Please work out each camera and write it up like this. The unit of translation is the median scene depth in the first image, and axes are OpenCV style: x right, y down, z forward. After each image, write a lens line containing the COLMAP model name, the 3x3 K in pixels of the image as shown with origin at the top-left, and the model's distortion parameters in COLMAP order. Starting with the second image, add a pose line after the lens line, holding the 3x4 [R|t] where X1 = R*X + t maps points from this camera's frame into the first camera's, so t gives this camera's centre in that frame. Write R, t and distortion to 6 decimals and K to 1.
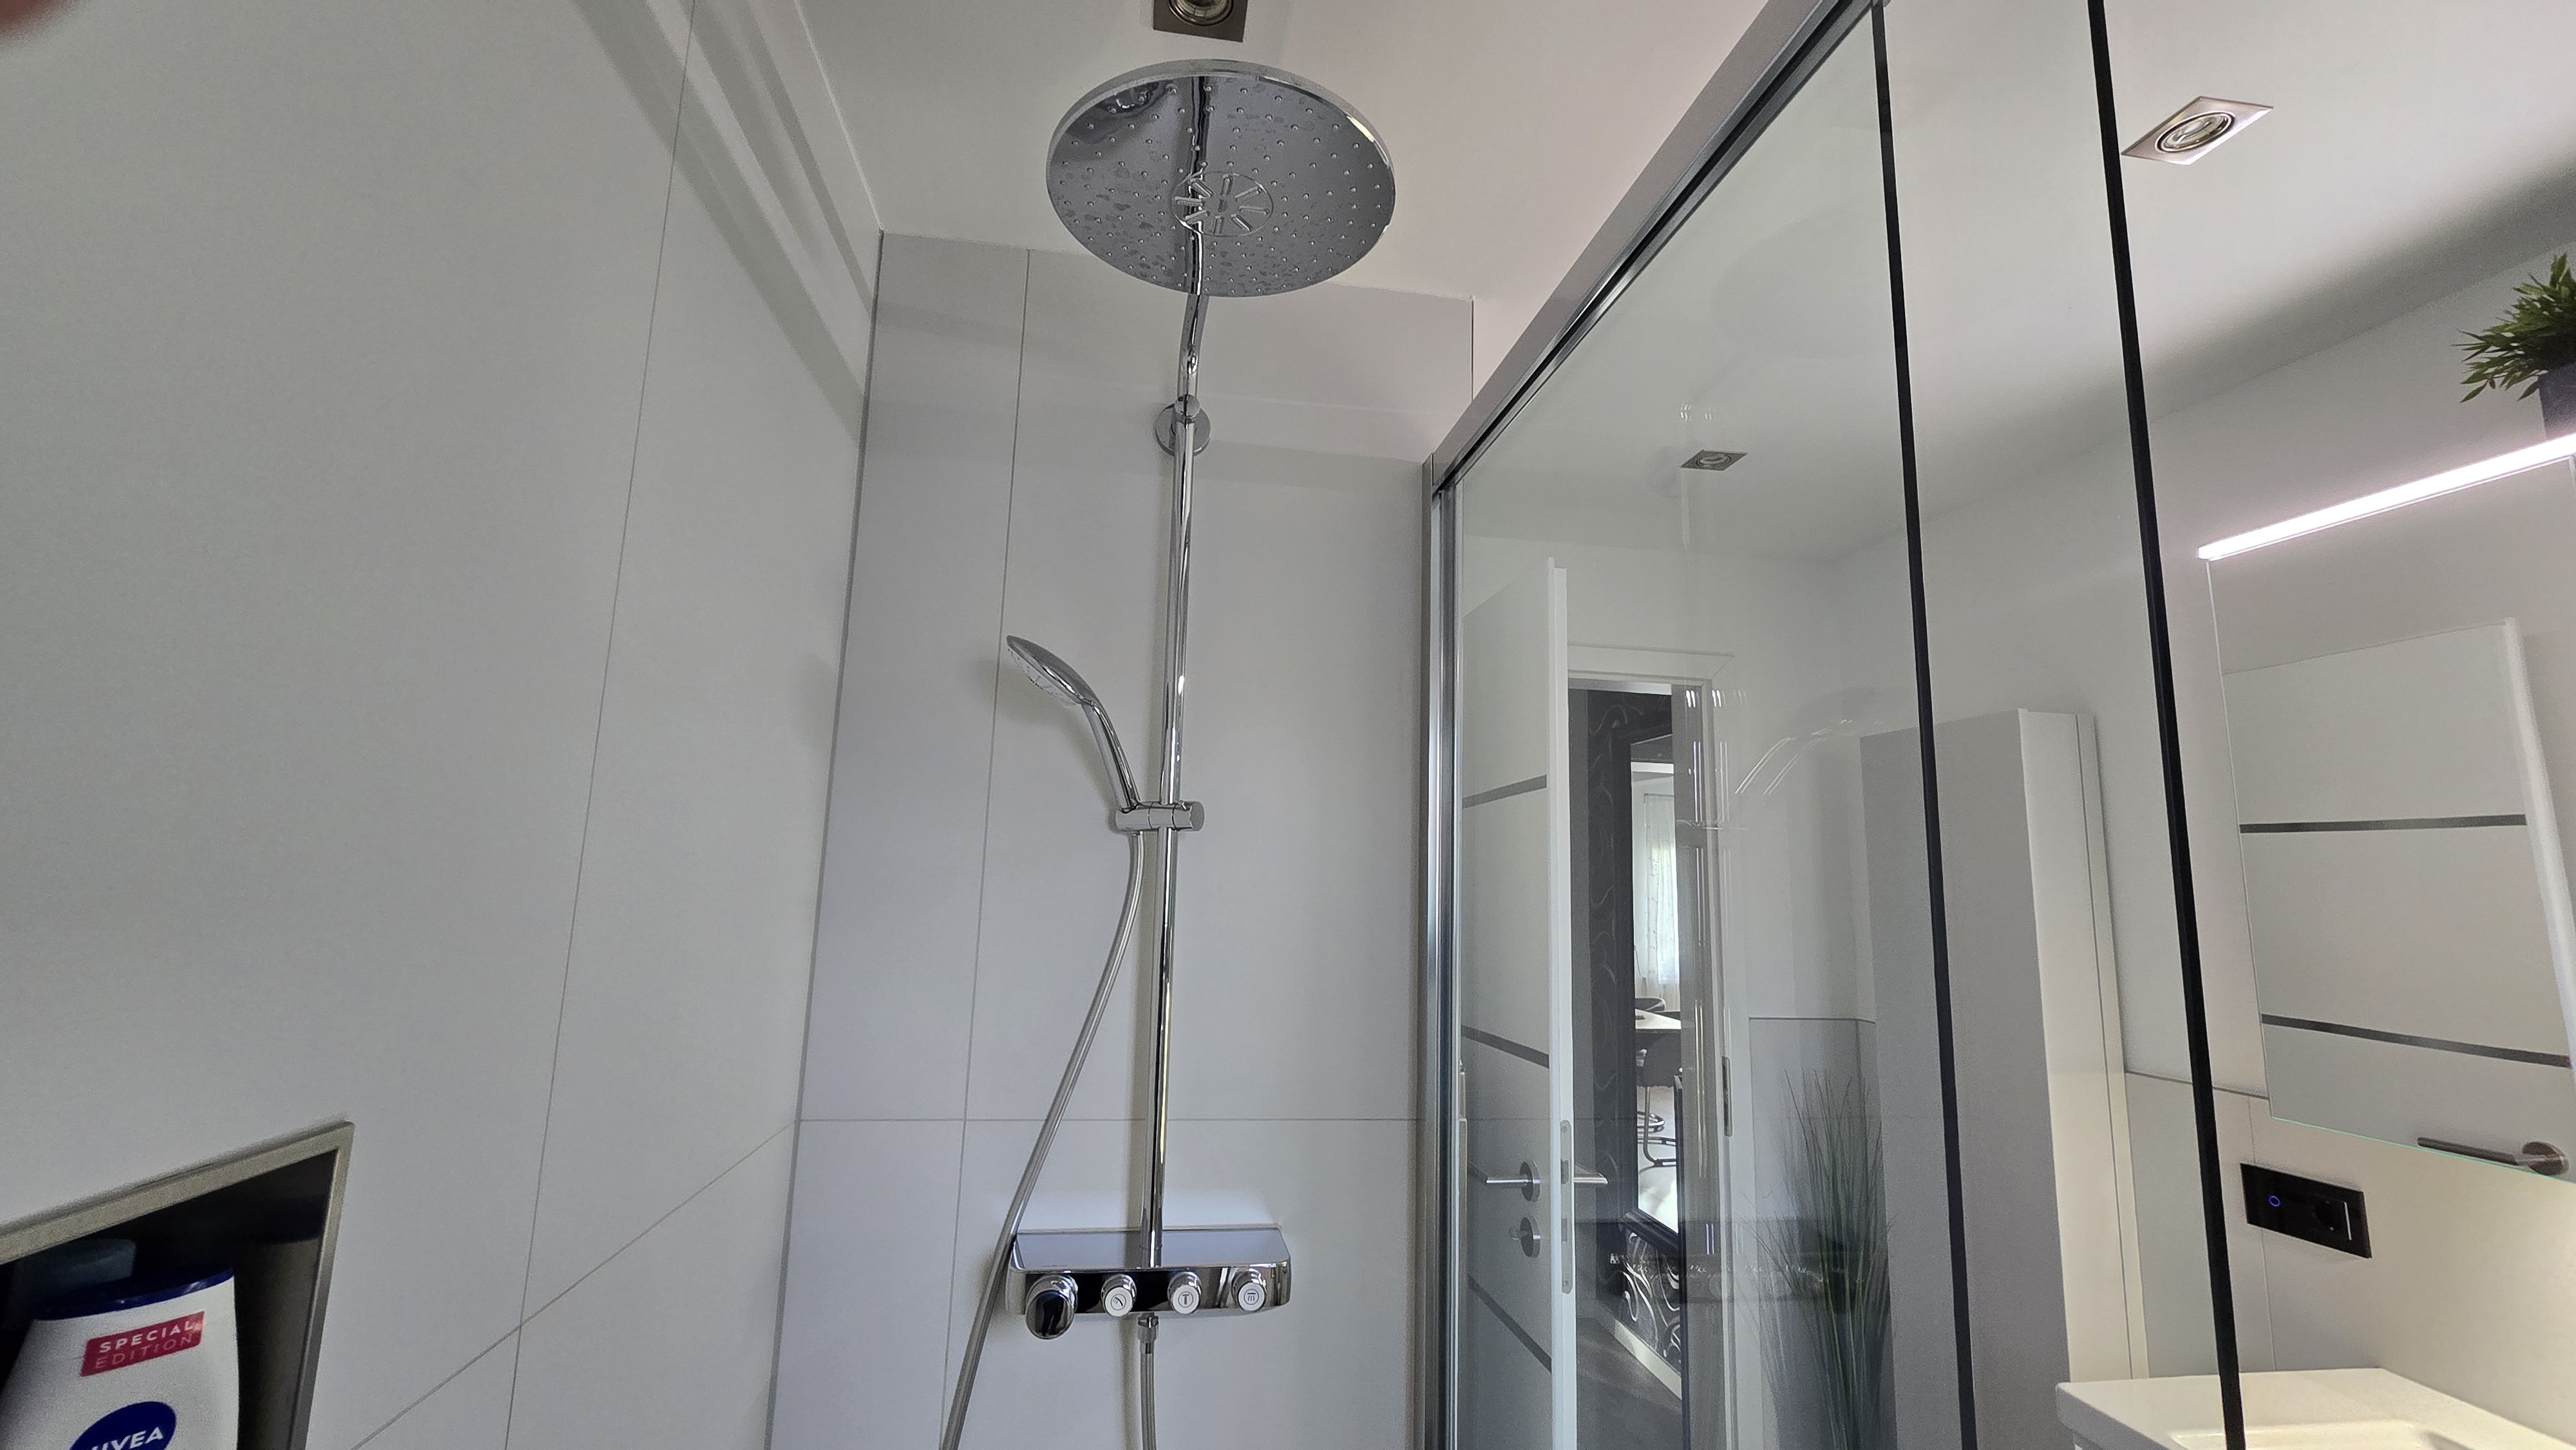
lens RADIAL K [[1053.9, 0, 1288.0], [0, 1053.9, 725.0], [0, 0, 1]] dist [0.013376, 0.000208]
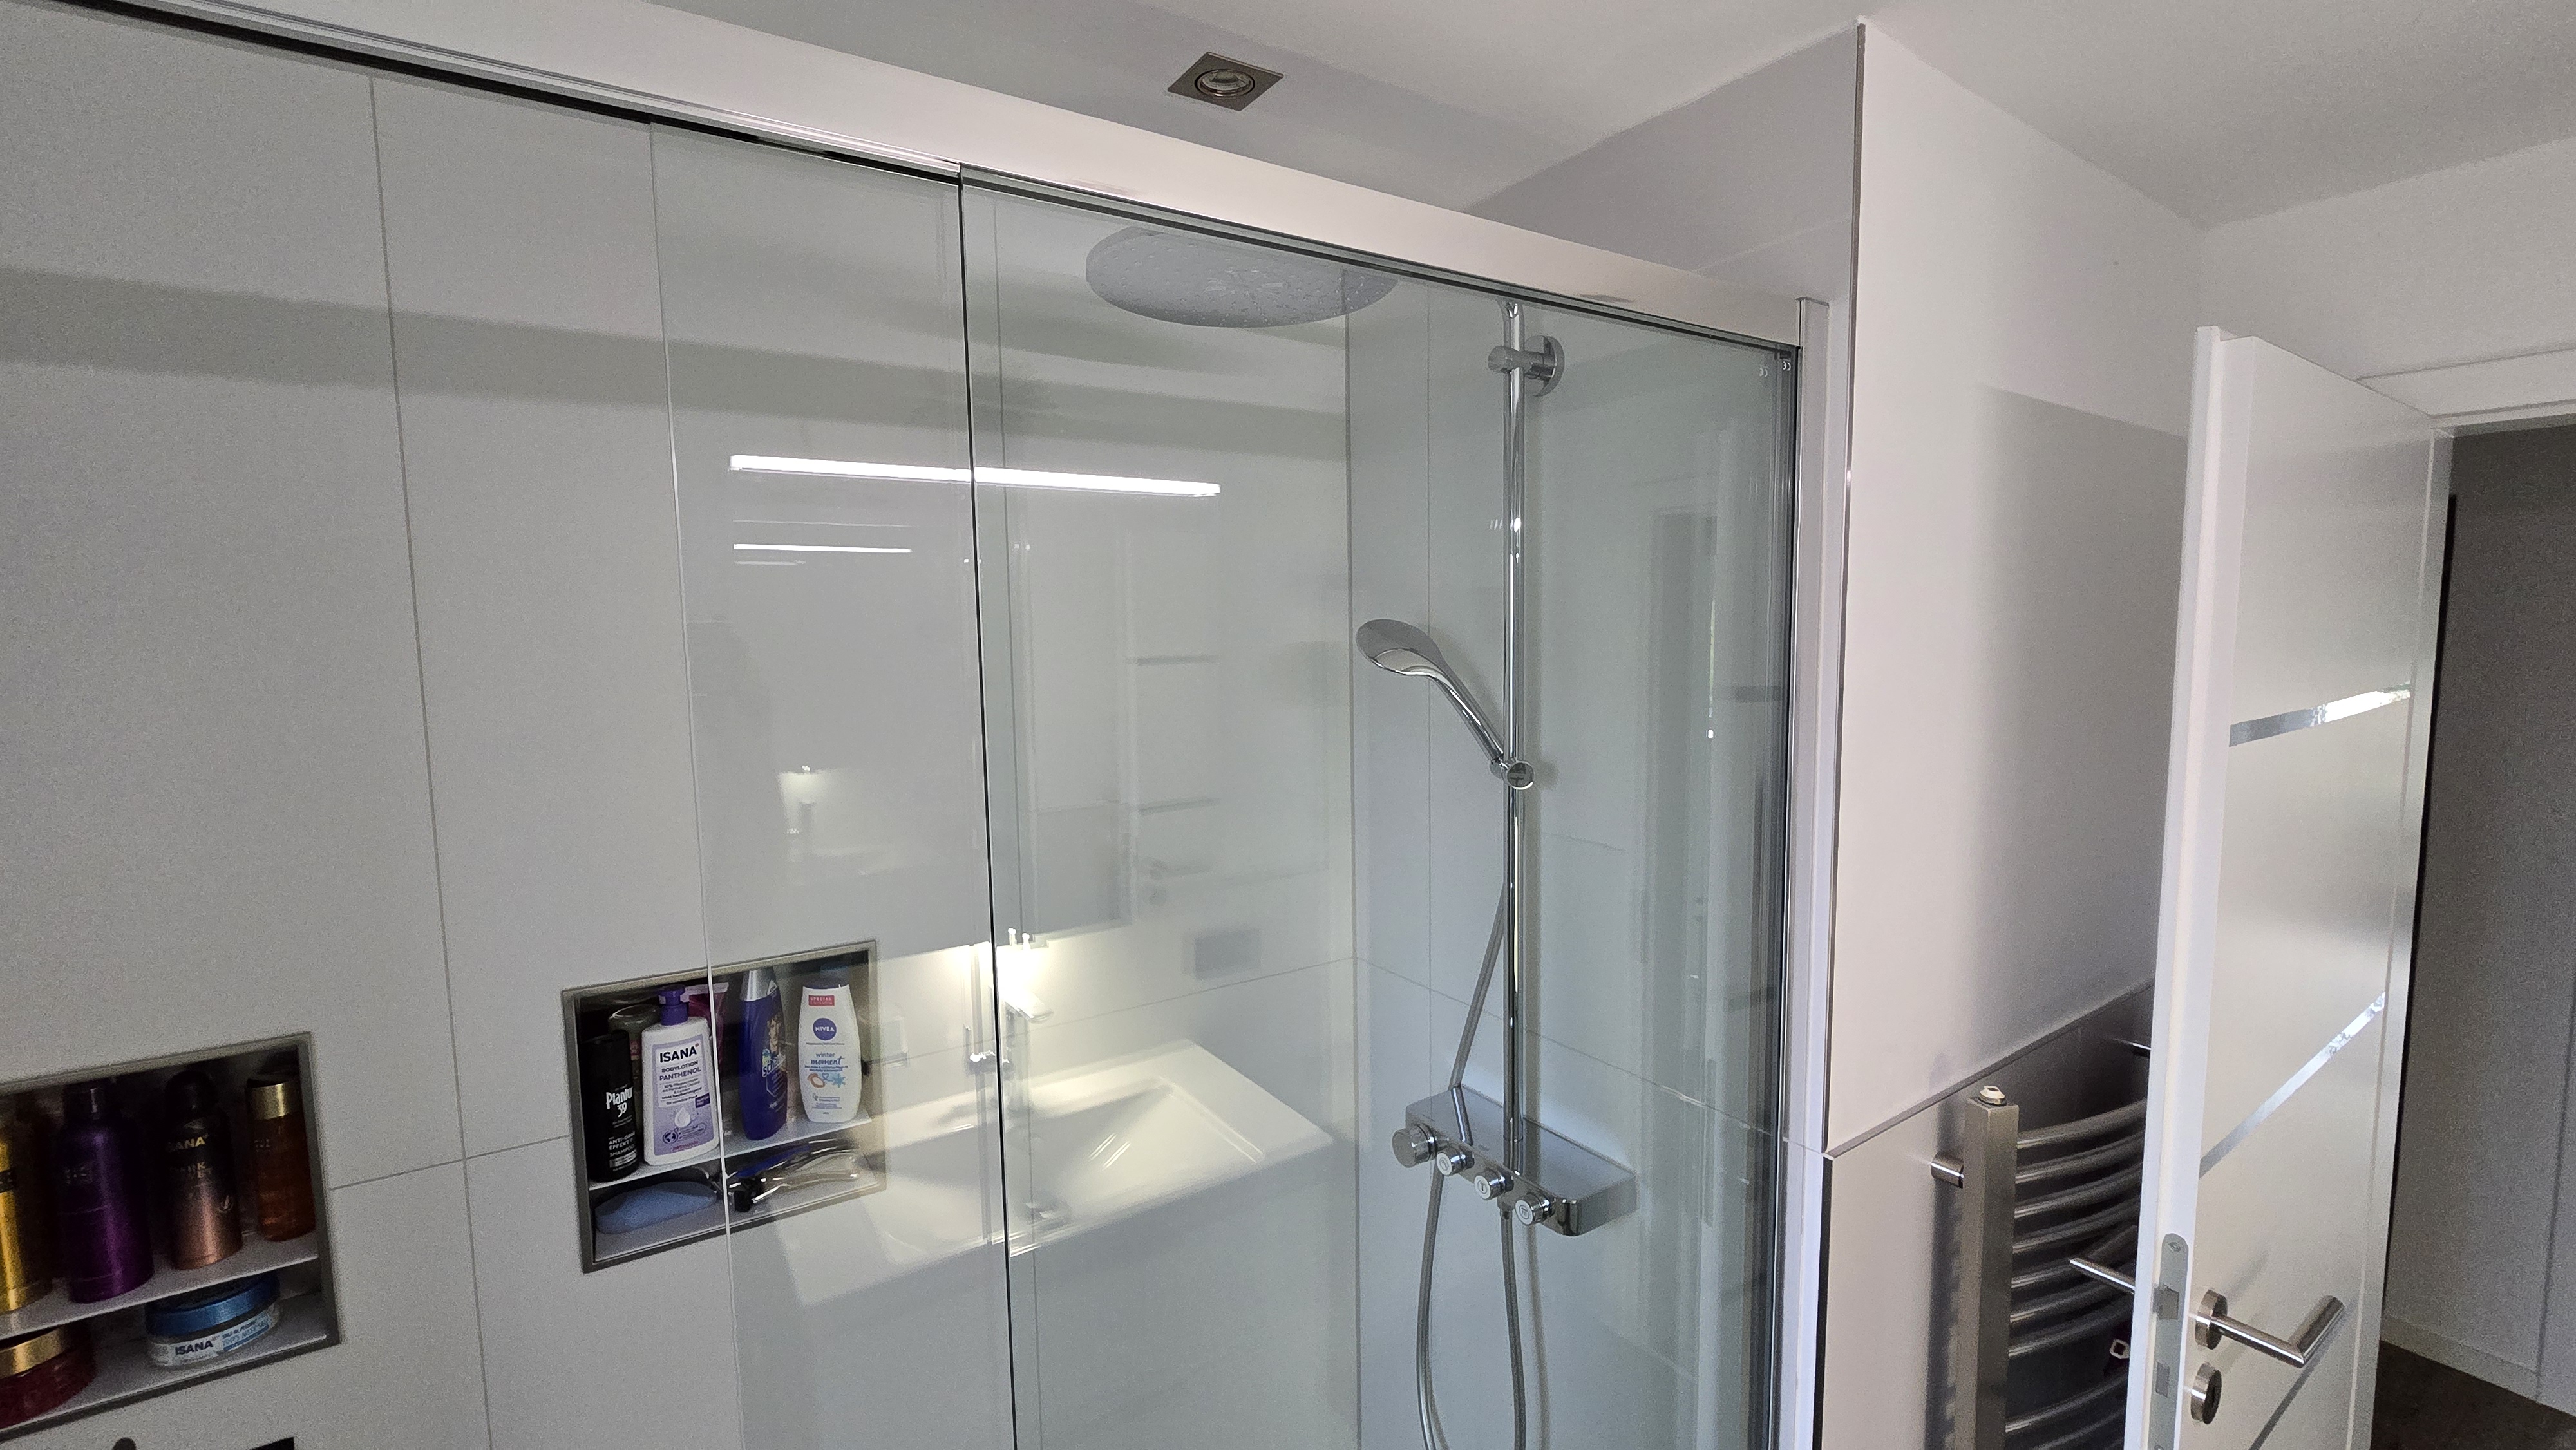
lens RADIAL K [[1053.9, 0, 1288.0], [0, 1053.9, 725.0], [0, 0, 1]] dist [0.013376, 0.000208]
pose [[0.423799, 0.076712, -0.902502, 0.552323], [0.152689, 0.976096, 0.154668, -0.115912], [0.892794, -0.203351, 0.401955, 0.290568]]
